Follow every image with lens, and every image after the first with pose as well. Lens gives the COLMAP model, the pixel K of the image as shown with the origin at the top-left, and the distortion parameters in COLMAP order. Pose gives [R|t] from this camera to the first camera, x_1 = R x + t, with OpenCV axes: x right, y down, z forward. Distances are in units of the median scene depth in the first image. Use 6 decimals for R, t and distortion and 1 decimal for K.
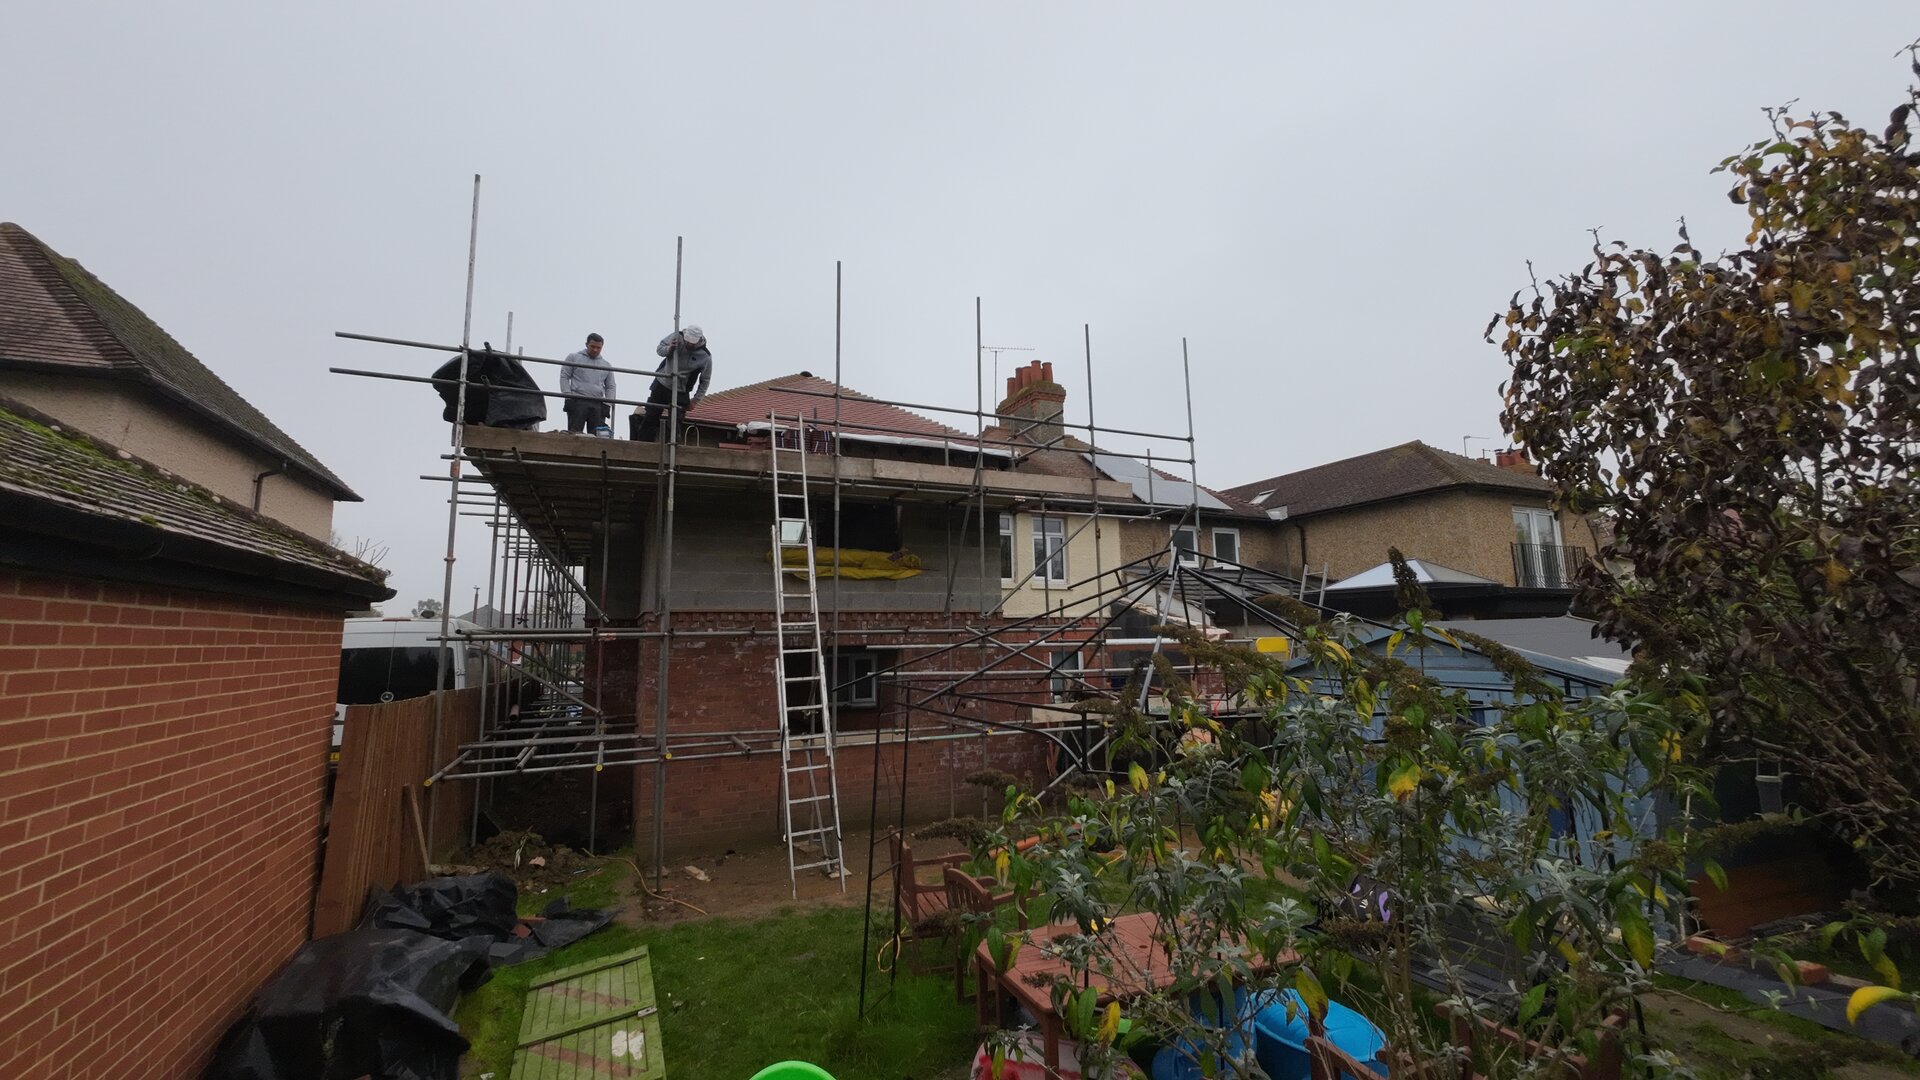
lens RADIAL K [[736.5, 0, 955.6], [0, 736.5, 539.6], [0, 0, 1]] dist [0.003490, -0.001417]
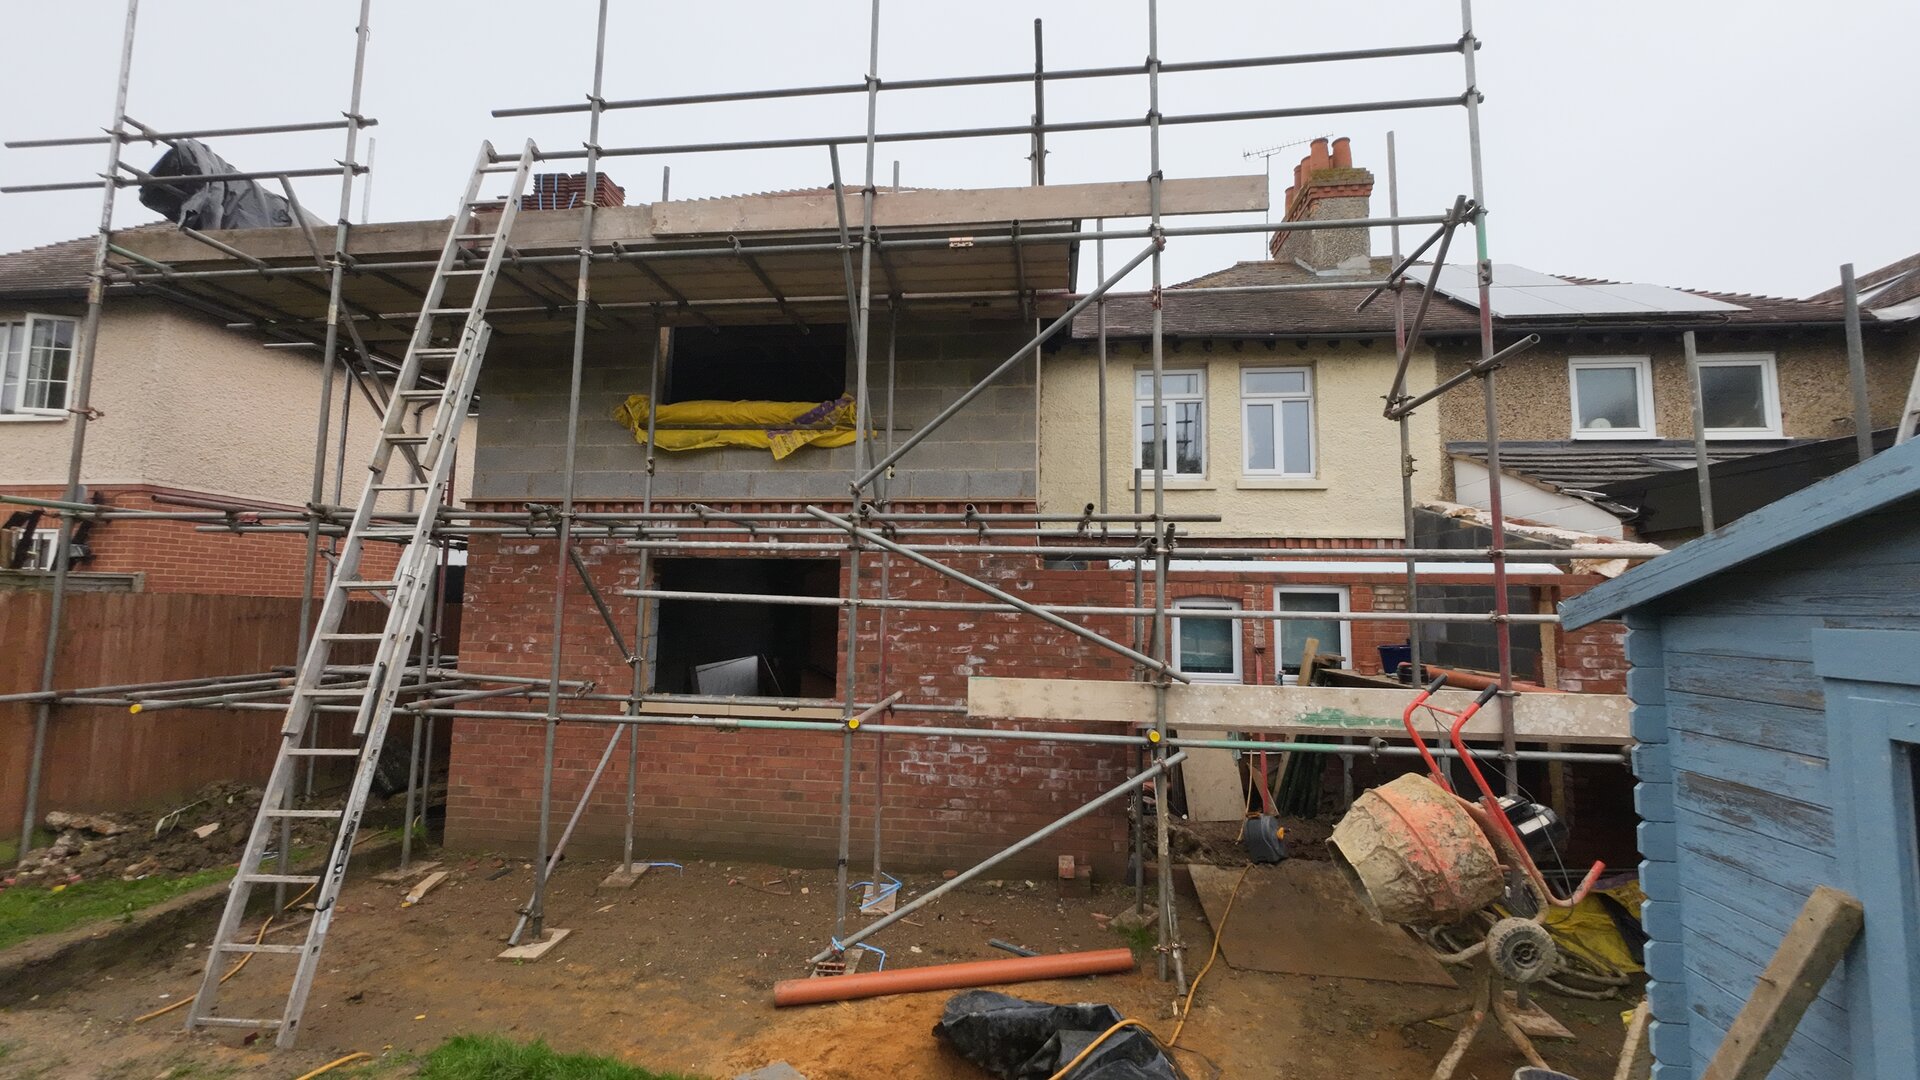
lens RADIAL K [[736.5, 0, 958.5], [0, 736.5, 540.4], [0, 0, 1]] dist [0.003490, -0.001417]
pose [[0.852935, -0.017951, -0.521708, 0.261992], [0.039616, 0.998752, 0.030403, 0.096217], [0.520512, -0.046600, 0.852582, 0.464844]]
